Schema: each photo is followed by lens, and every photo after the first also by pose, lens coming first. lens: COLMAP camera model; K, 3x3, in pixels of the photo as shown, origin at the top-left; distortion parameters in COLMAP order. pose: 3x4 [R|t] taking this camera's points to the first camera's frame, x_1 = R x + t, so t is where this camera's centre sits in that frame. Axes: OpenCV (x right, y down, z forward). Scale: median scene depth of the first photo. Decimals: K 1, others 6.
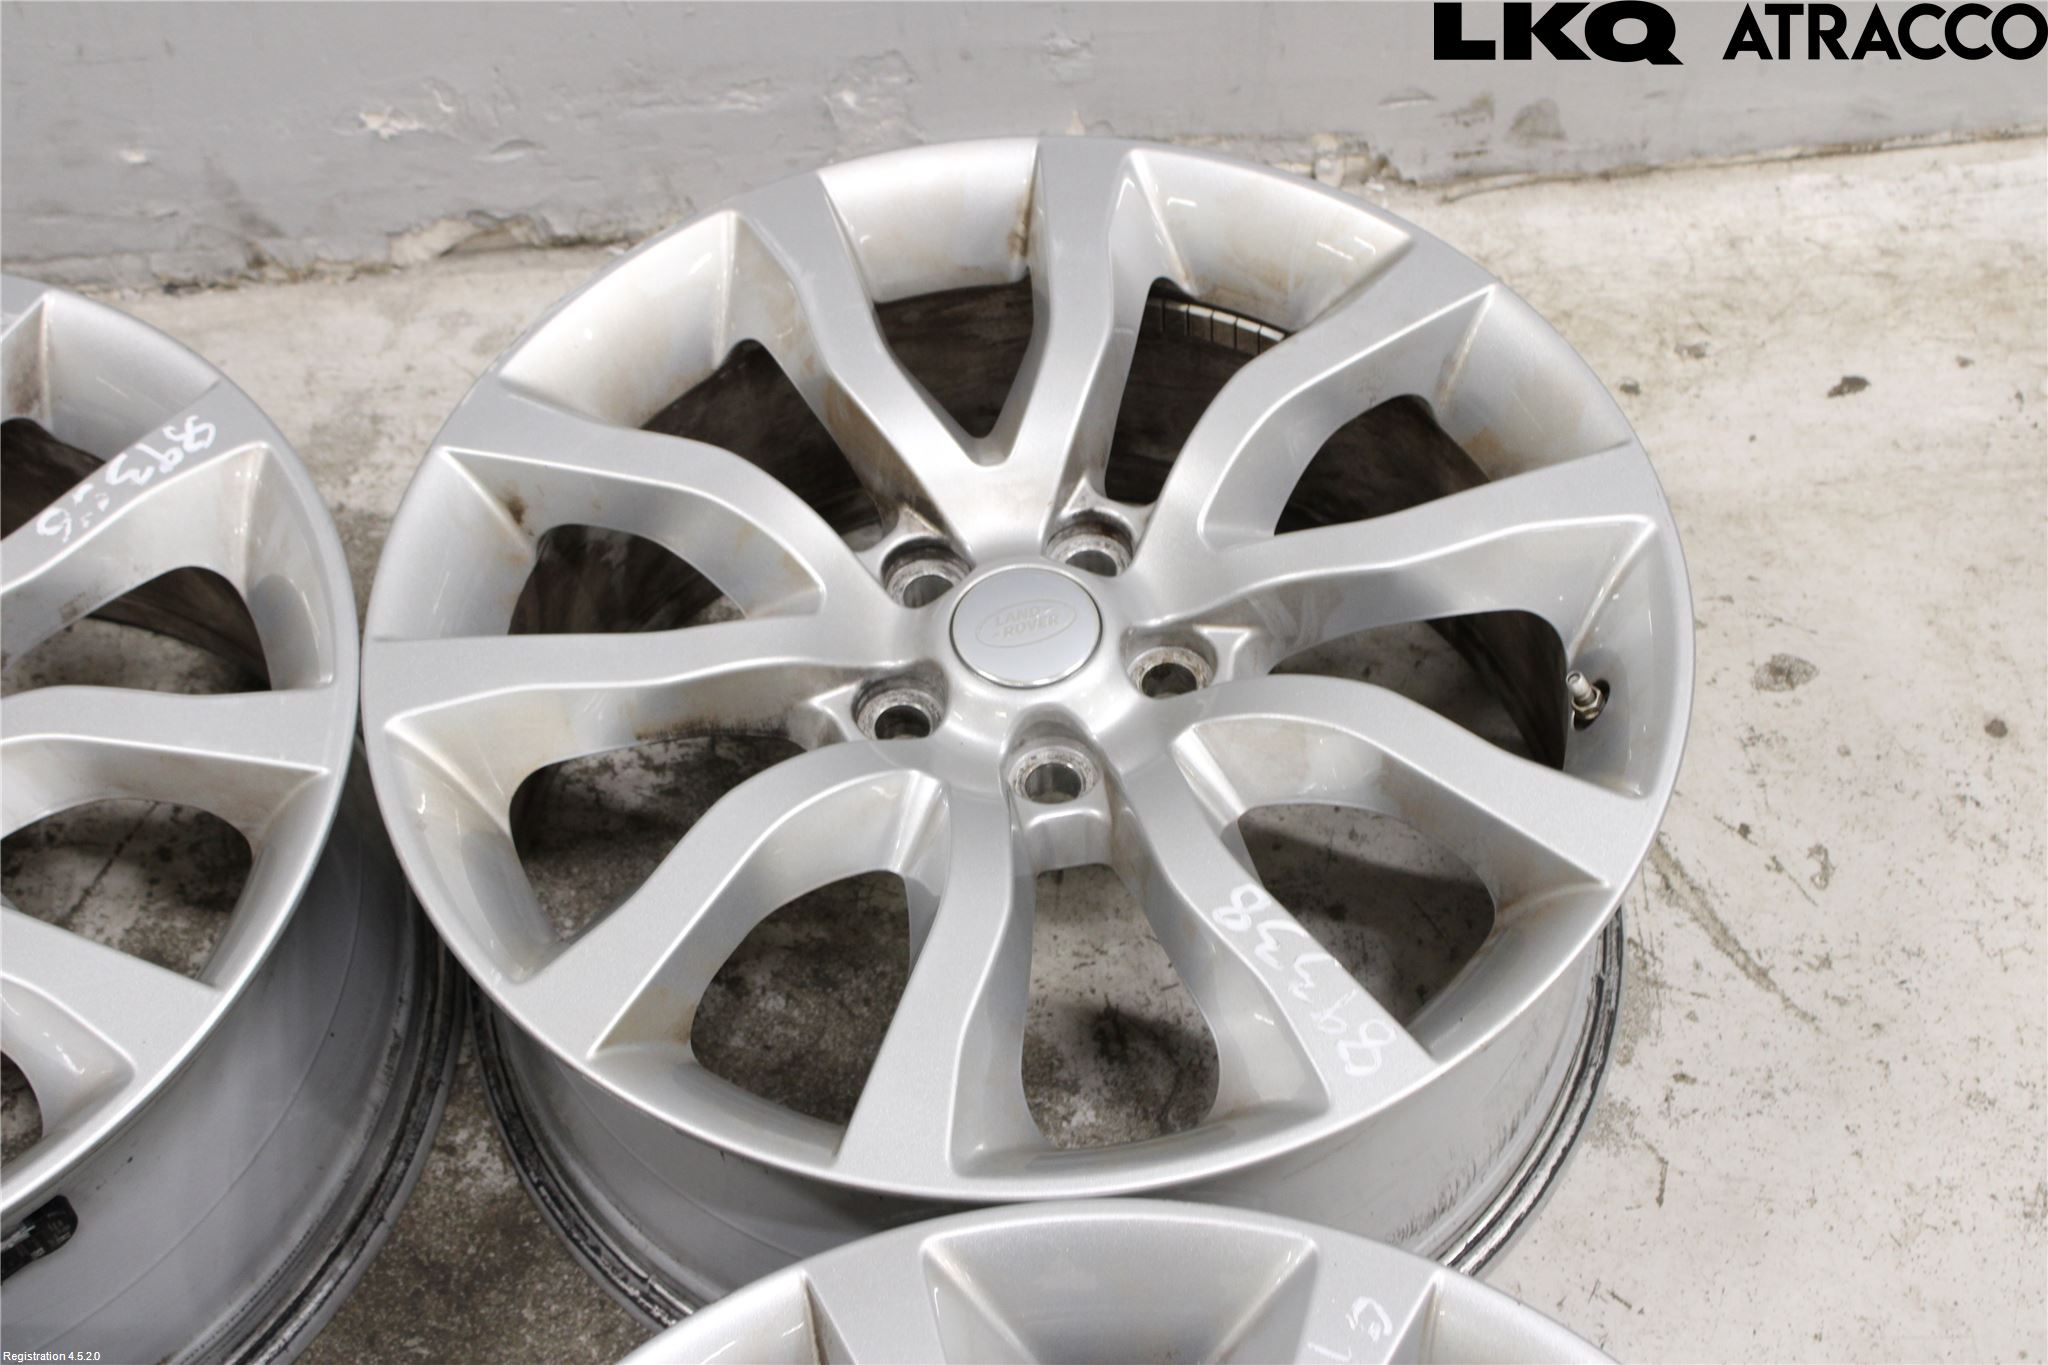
lens RADIAL K [[3124.8, 0, 1031.9], [0, 3124.8, 687.2], [0, 0, 1]] dist [-0.010954, 0.000000]
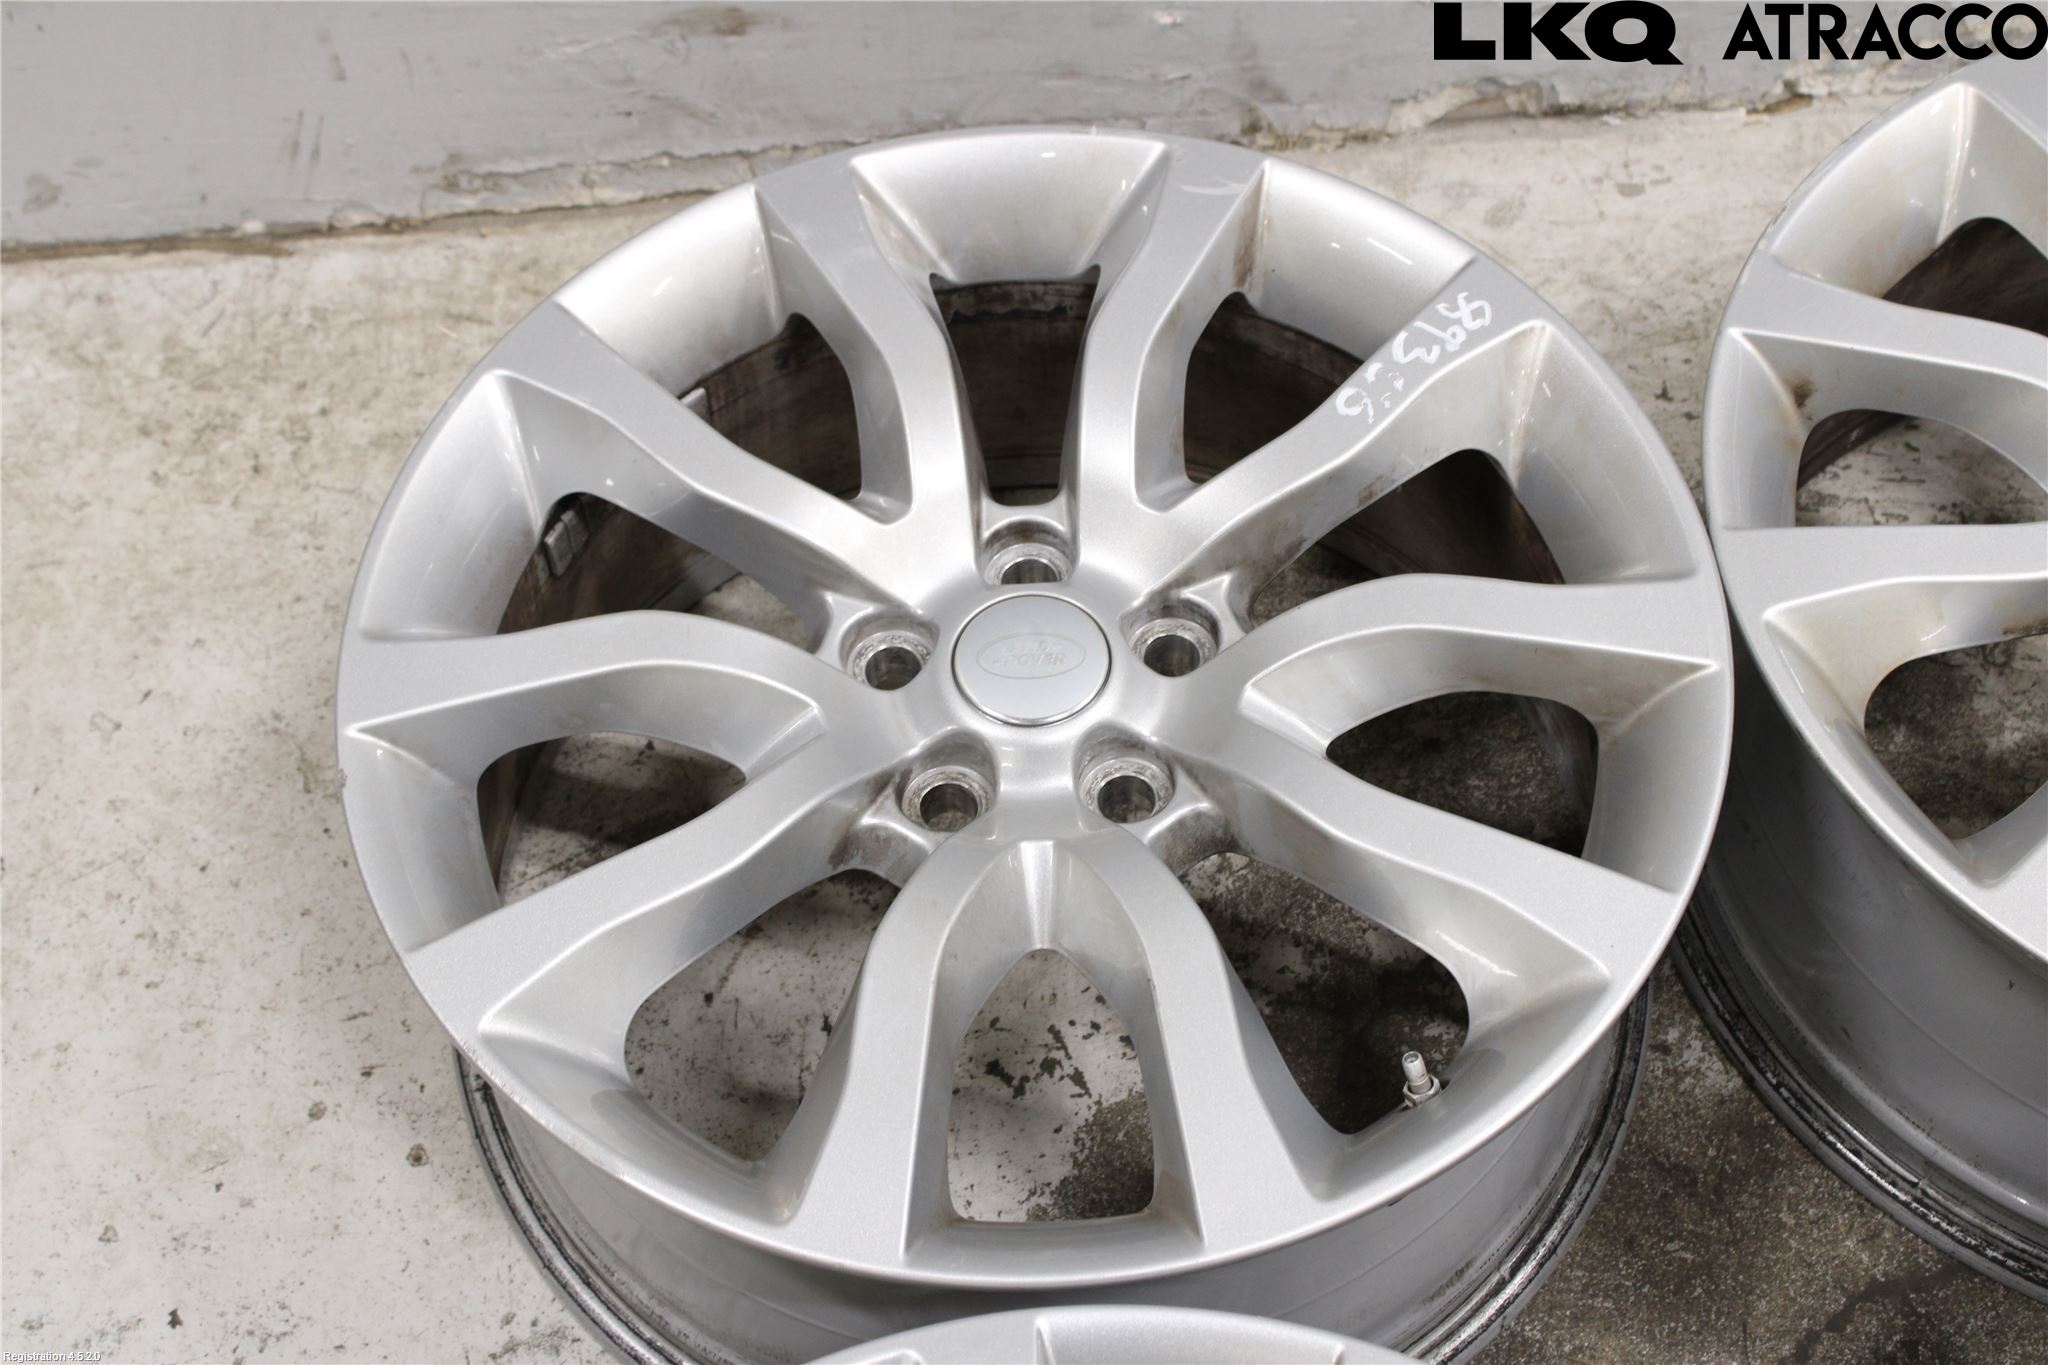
lens RADIAL K [[3124.8, 0, 1030.4], [0, 3124.8, 676.4], [0, 0, 1]] dist [-0.010954, 0.000000]
pose [[0.999951, 0.008569, 0.005006, -0.400685], [-0.008767, 0.999120, 0.041010, -0.006704], [-0.004650, -0.041052, 0.999146, 0.031047]]
